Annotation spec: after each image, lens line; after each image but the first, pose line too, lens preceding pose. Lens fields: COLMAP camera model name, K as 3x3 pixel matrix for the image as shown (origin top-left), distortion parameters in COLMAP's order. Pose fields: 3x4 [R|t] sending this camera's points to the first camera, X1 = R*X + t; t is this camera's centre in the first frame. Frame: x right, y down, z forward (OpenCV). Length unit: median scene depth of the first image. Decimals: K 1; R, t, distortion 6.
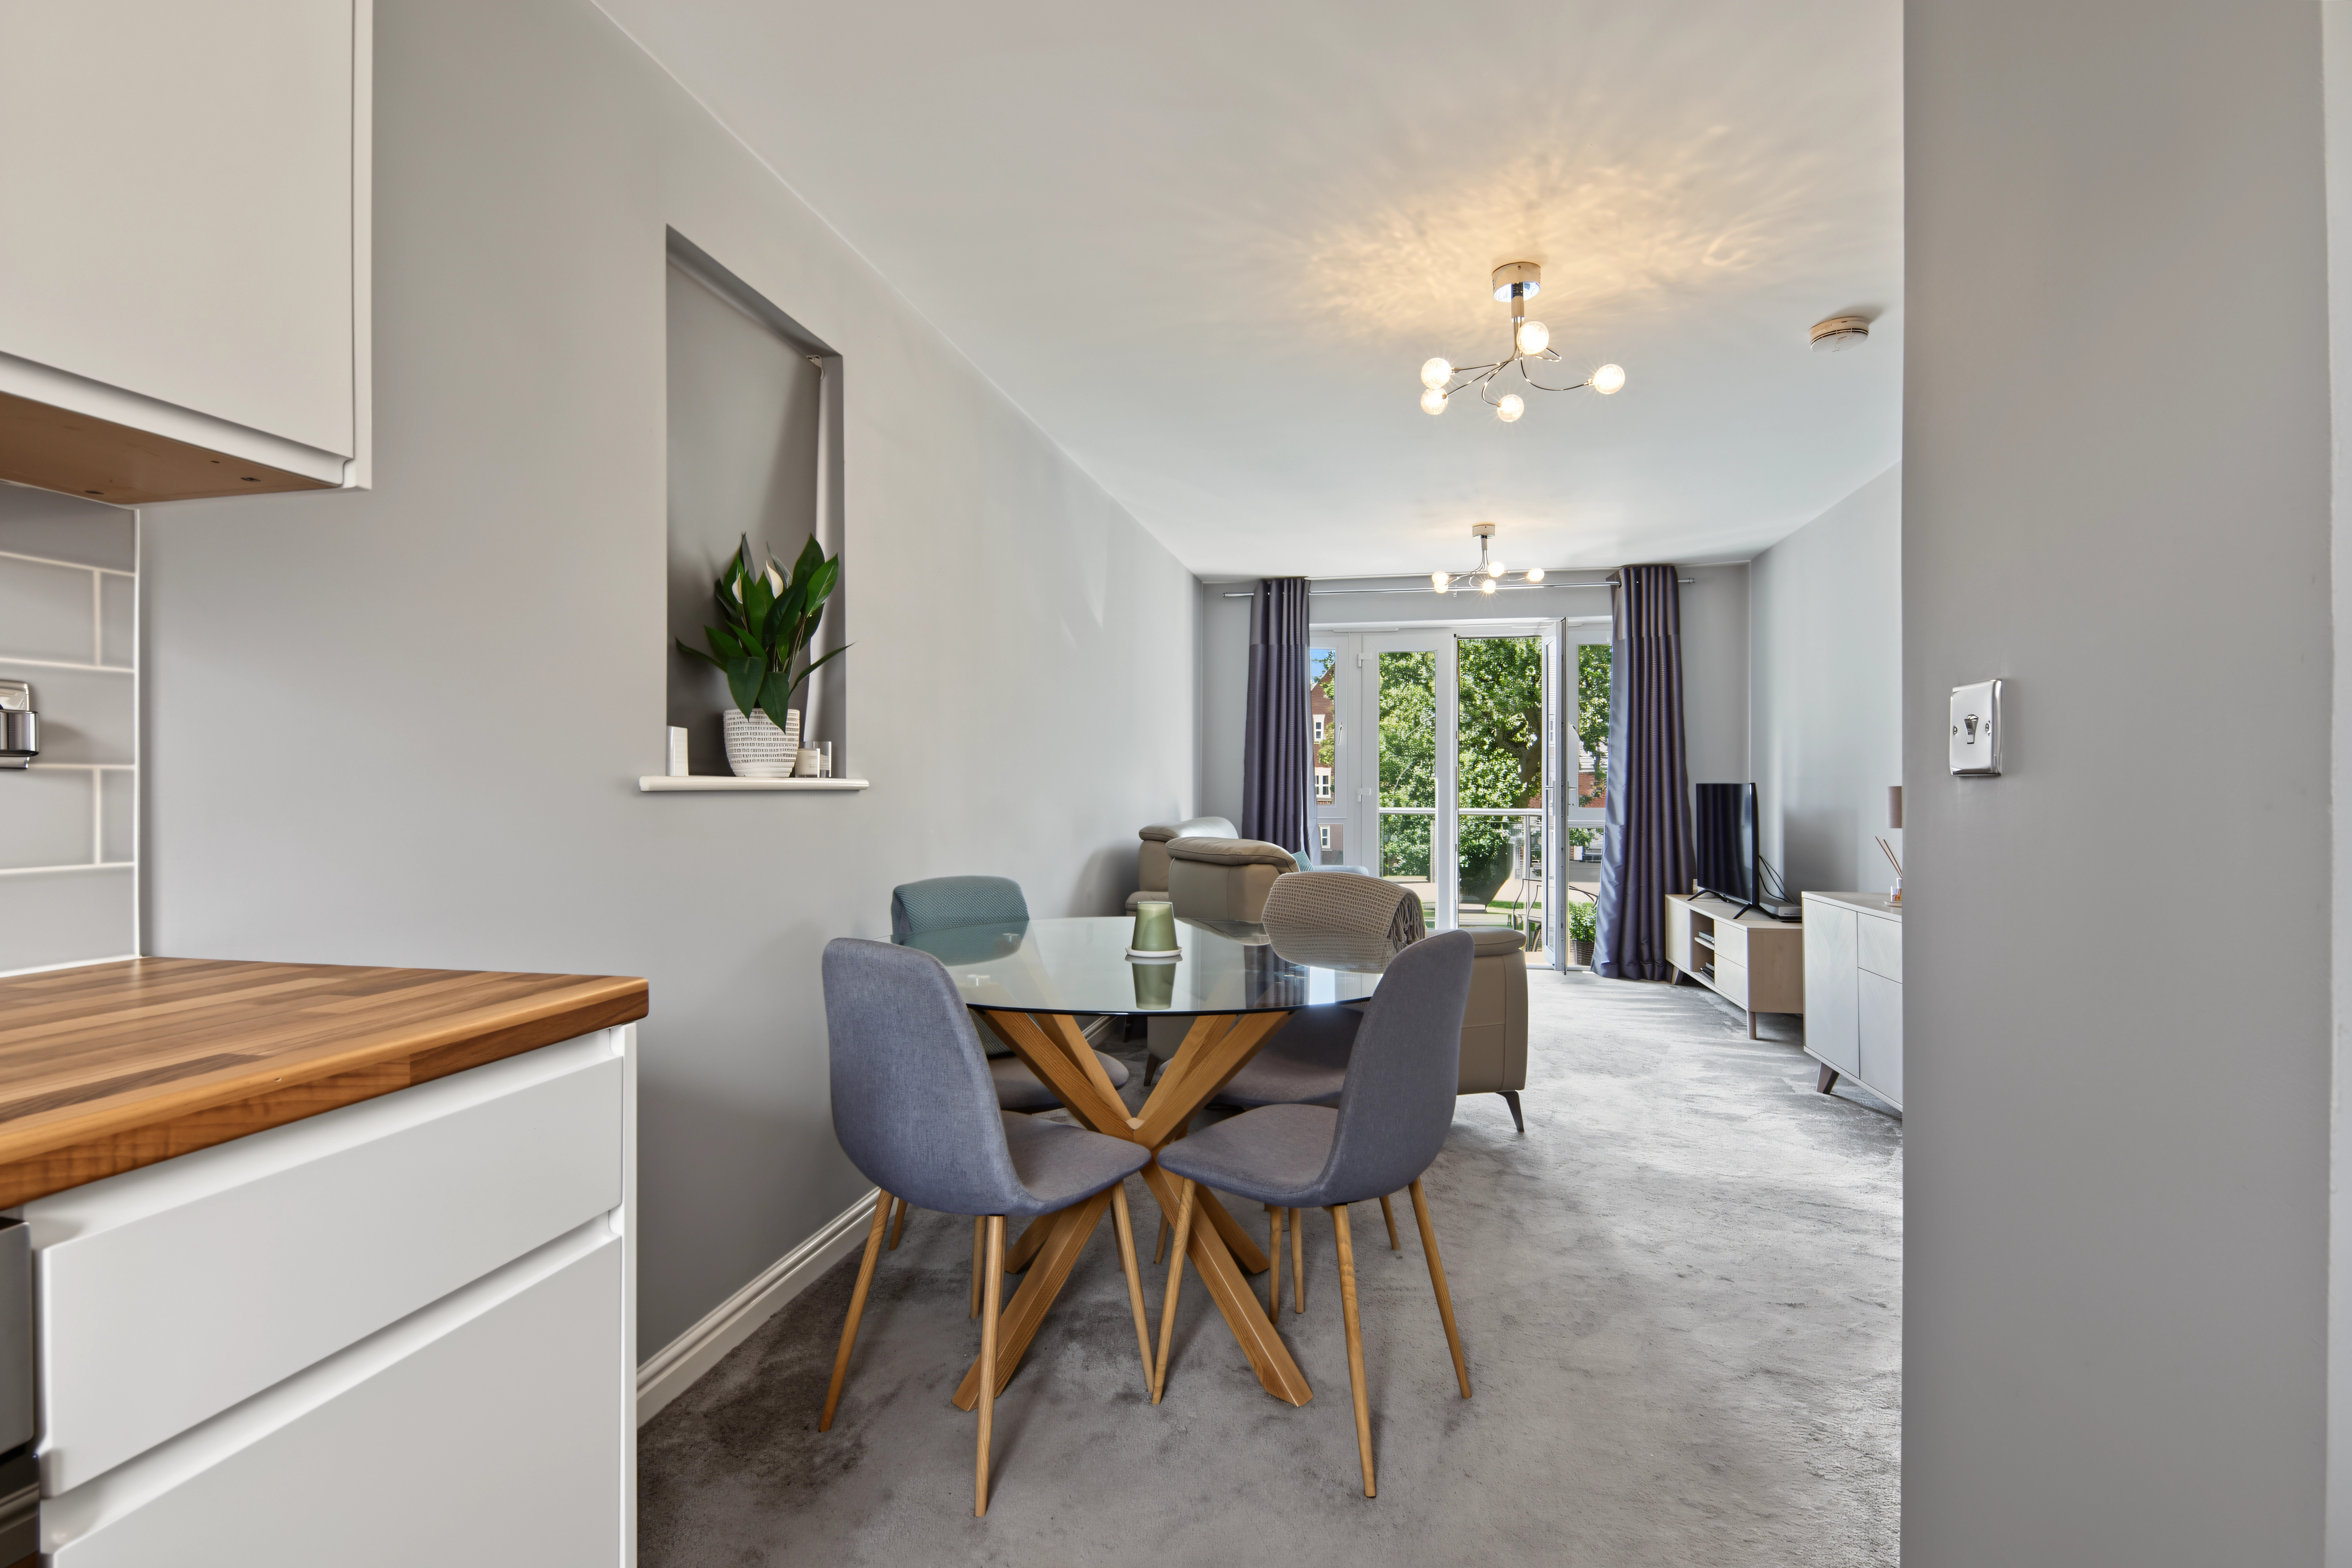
lens RADIAL K [[1104.9, 0, 1137.7], [0, 1104.9, 791.1], [0, 0, 1]] dist [0.017904, -0.013921]
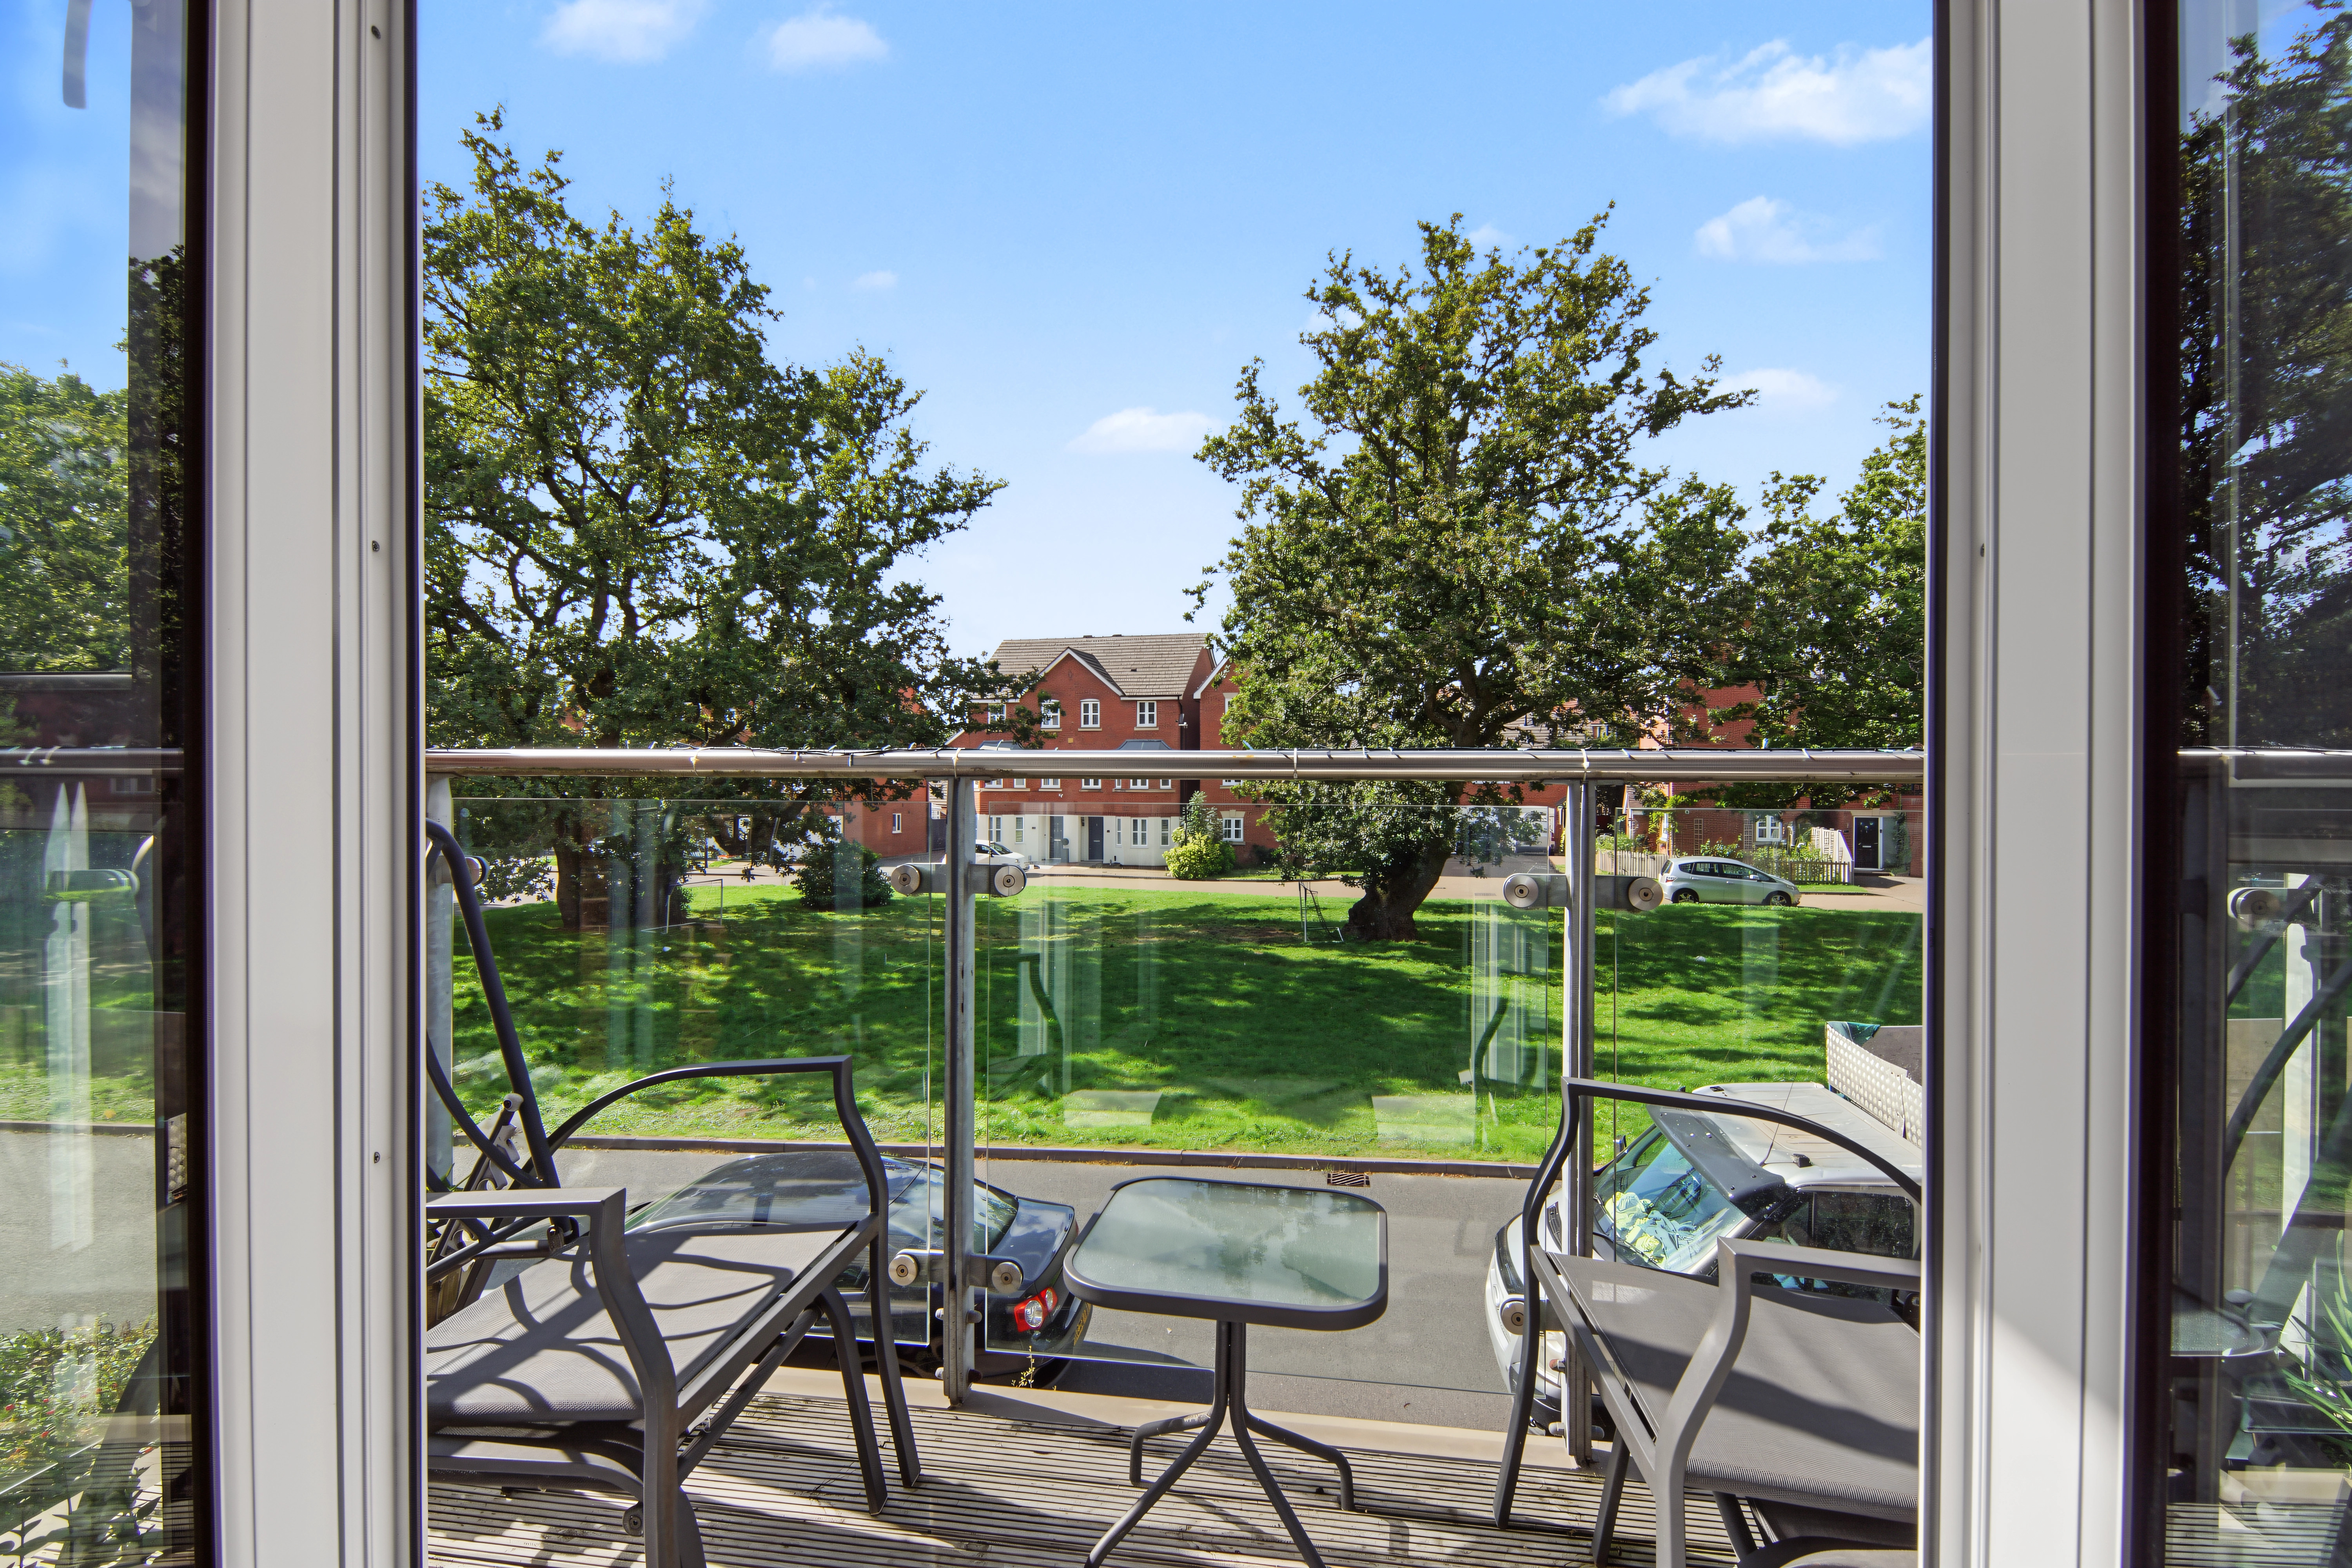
lens RADIAL K [[1111.5, 0, 1176.0], [0, 1111.5, 784.0], [0, 0, 1]] dist [0.061372, -0.047248]
pose [[0.995804, -0.001943, 0.091493, 0.307186], [0.001500, 0.999987, 0.004906, 0.014015], [-0.091502, -0.004748, 0.995794, 0.940134]]
